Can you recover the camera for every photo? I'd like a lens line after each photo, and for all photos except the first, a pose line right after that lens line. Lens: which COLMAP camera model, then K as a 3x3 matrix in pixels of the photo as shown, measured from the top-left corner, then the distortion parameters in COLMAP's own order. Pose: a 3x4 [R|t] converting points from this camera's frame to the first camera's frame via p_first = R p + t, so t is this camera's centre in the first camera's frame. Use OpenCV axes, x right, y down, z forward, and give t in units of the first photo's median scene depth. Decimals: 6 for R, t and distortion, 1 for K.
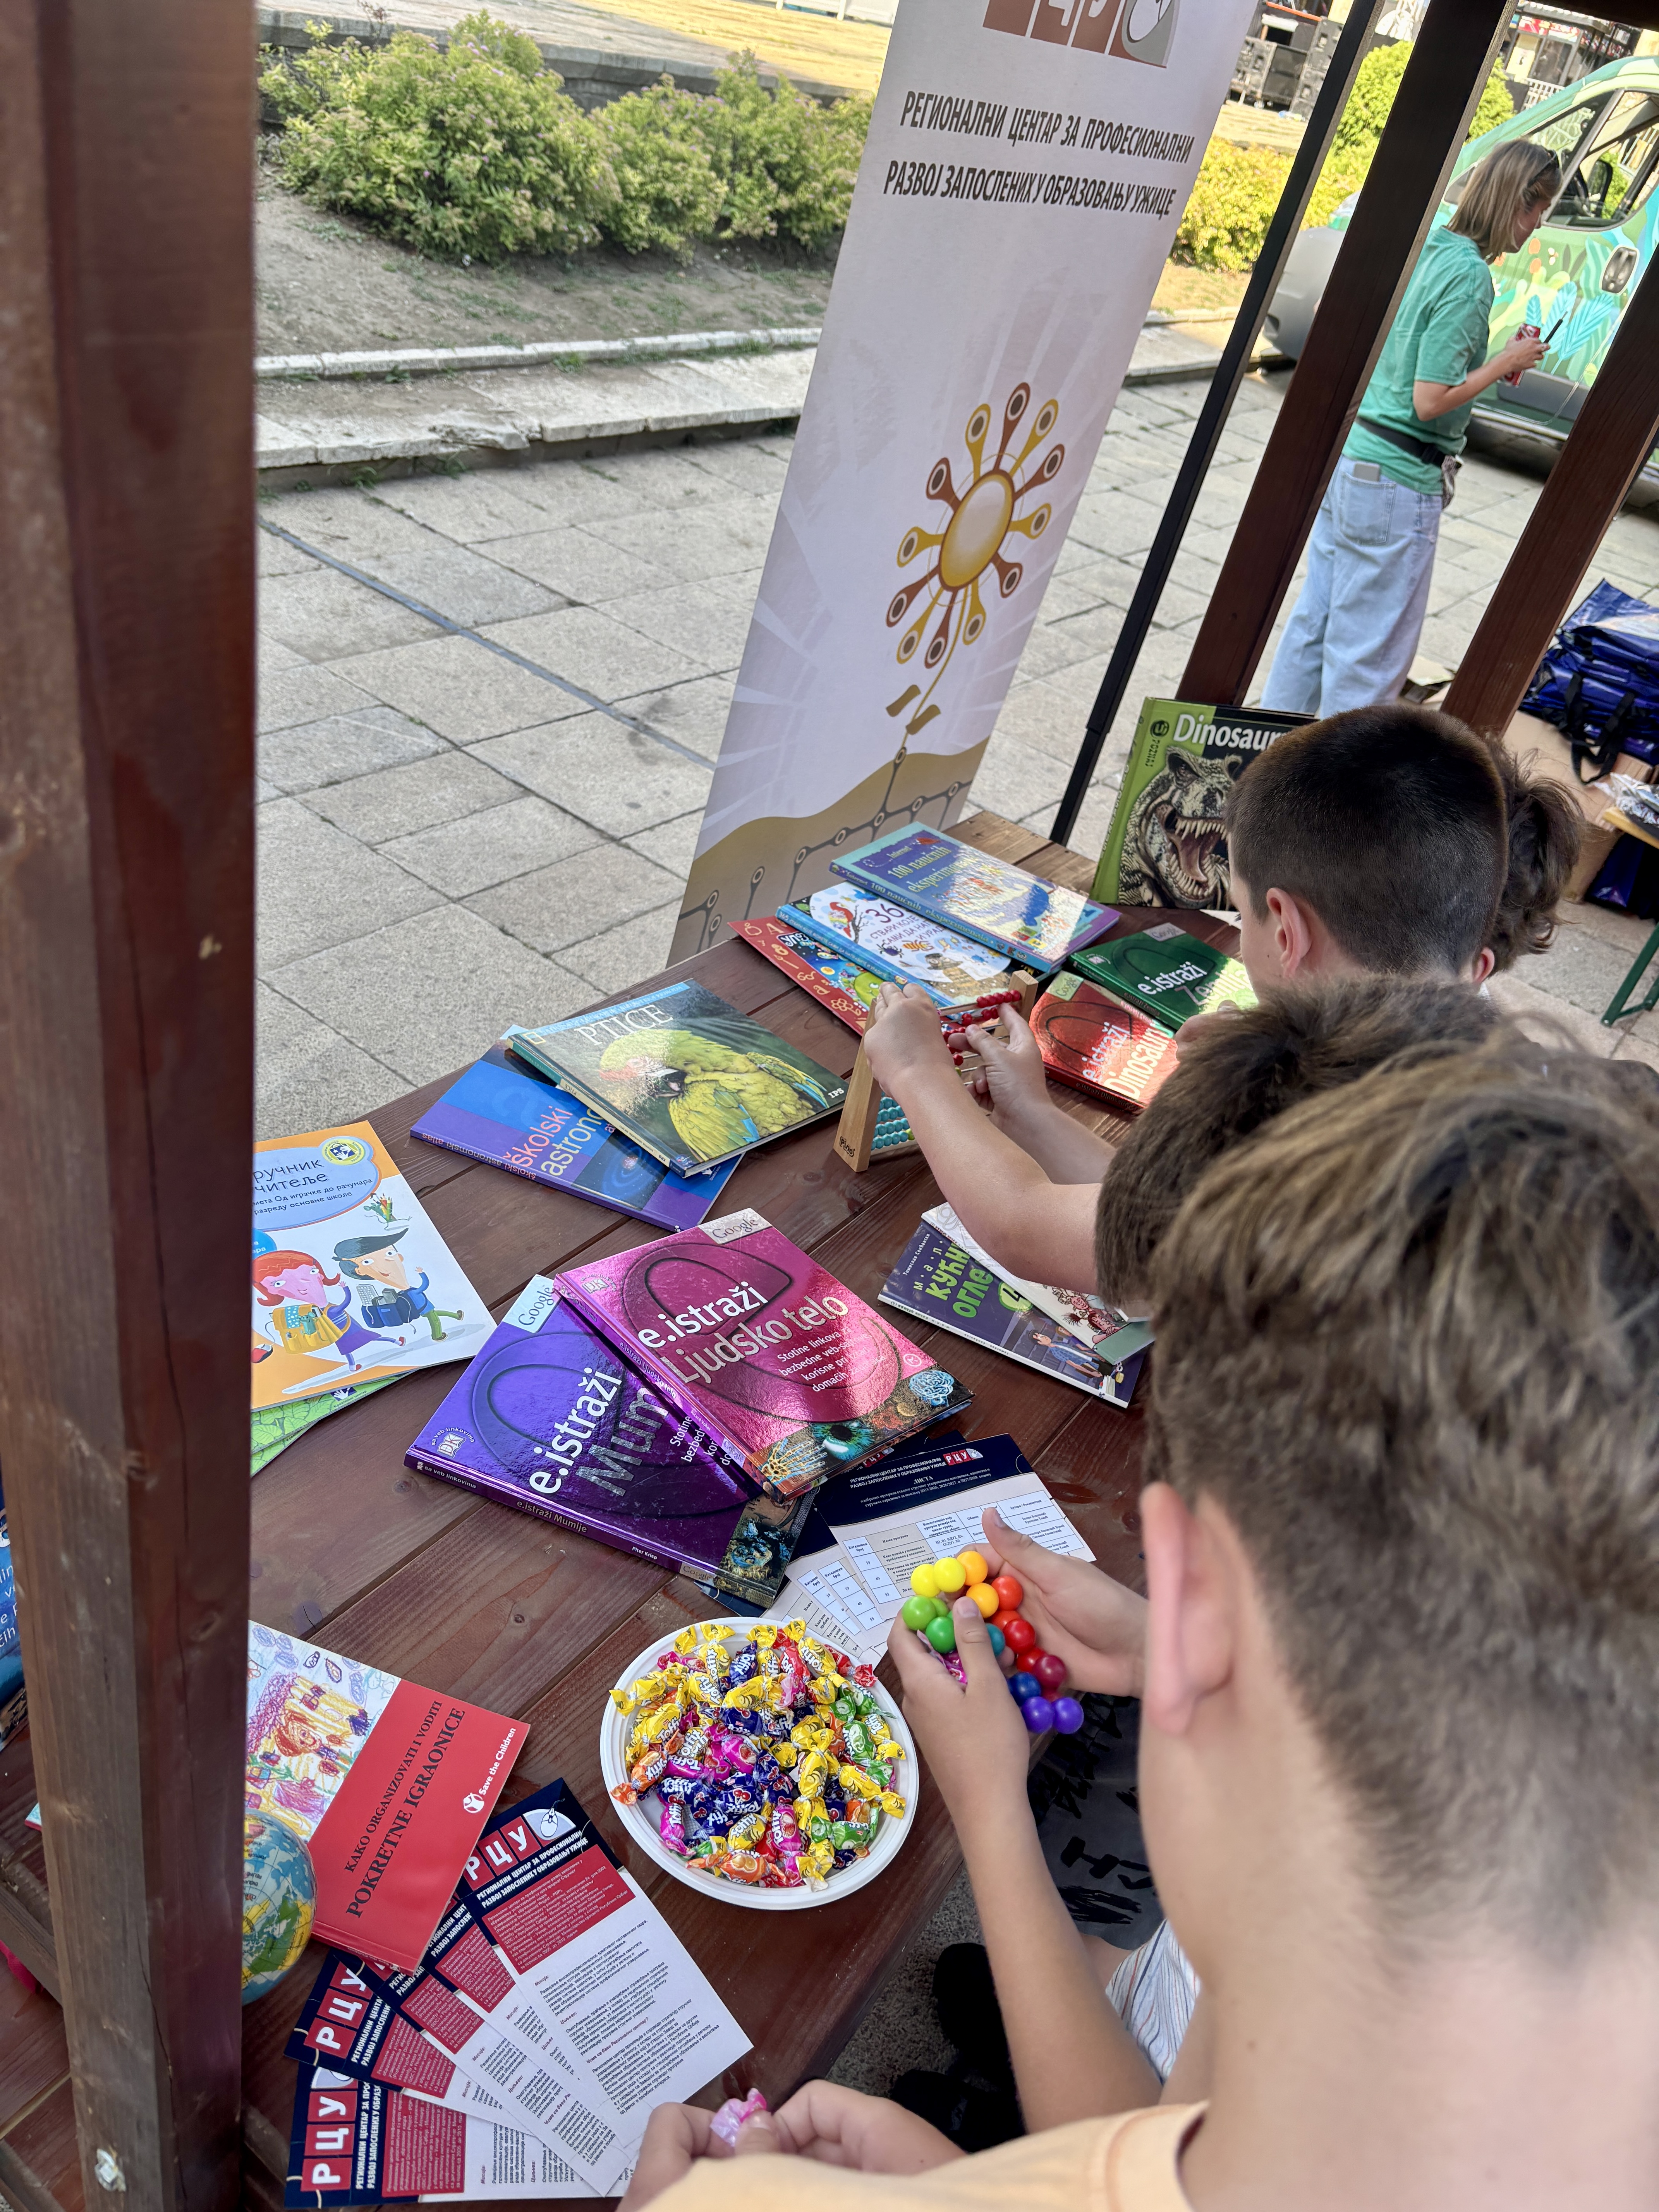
lens RADIAL K [[1682.6, 0, 829.3], [0, 1682.6, 1105.5], [0, 0, 1]] dist [-0.001949, -0.001359]
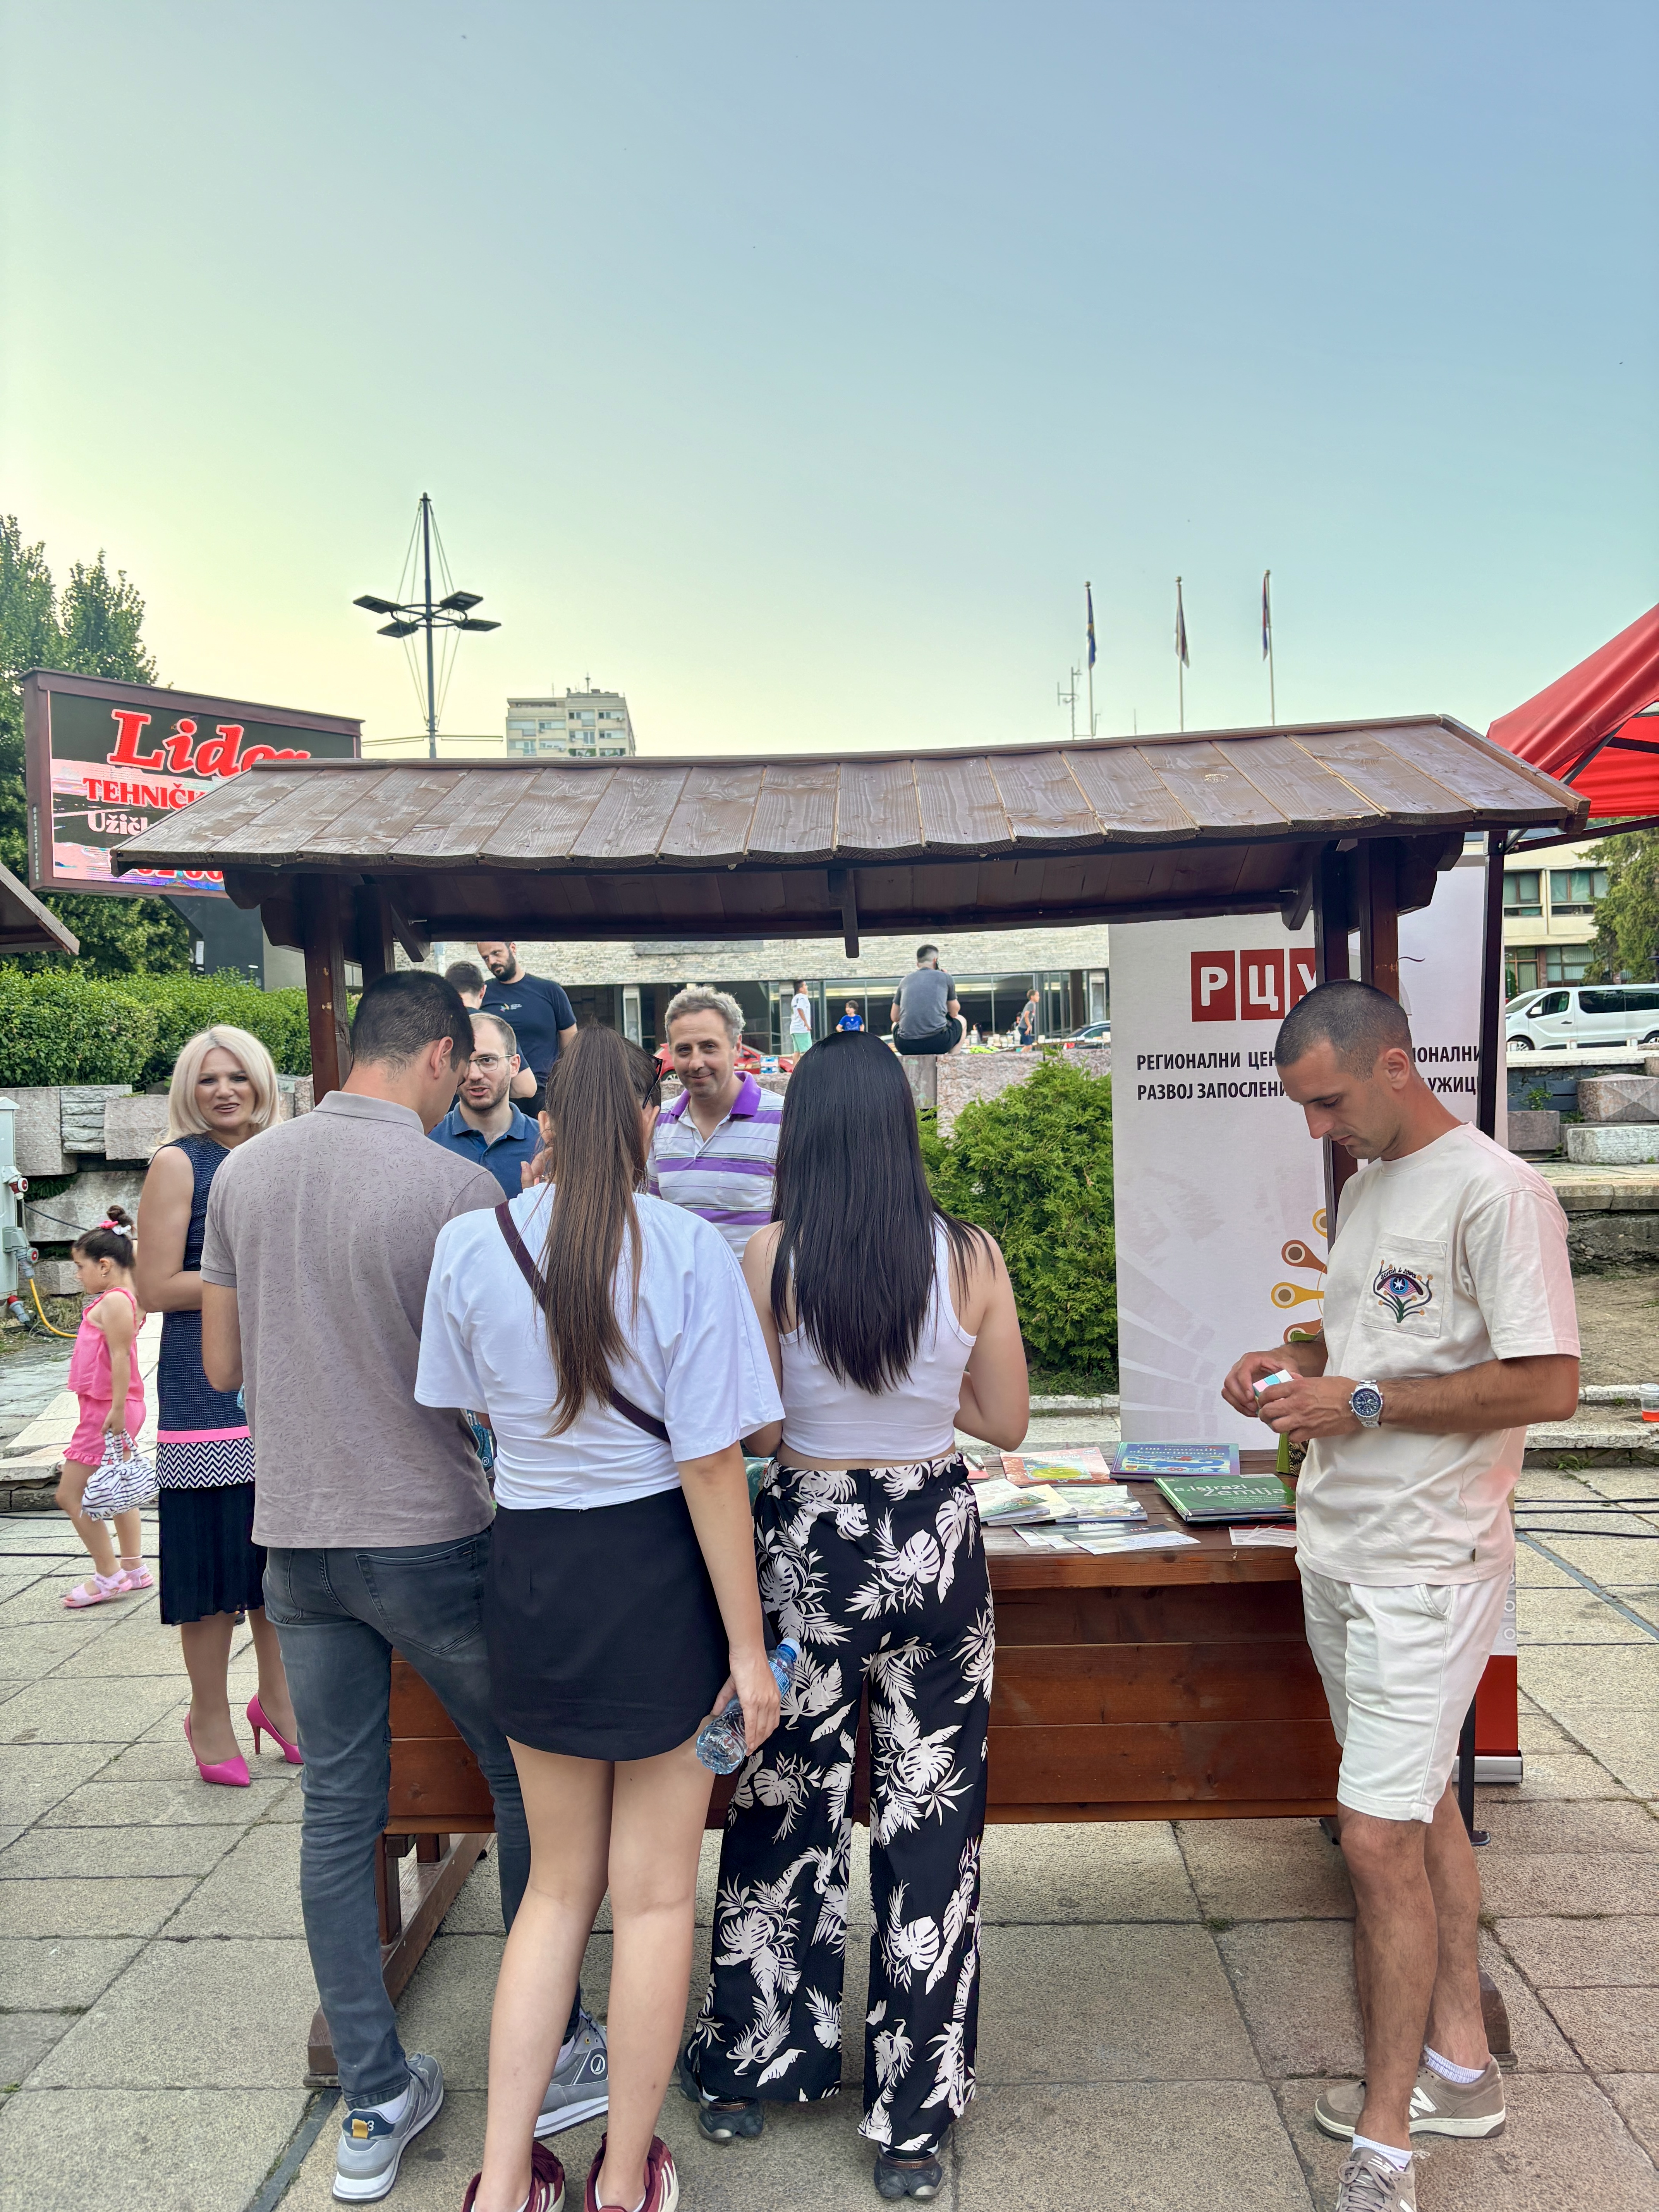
lens RADIAL K [[1682.6, 0, 830.6], [0, 1682.6, 1107.4], [0, 0, 1]] dist [-0.001949, -0.001359]
pose [[0.526764, -0.230748, -0.818092, 1.260928], [-0.358770, 0.812161, -0.460085, 0.448493], [0.770586, 0.535863, 0.345032, 0.015686]]
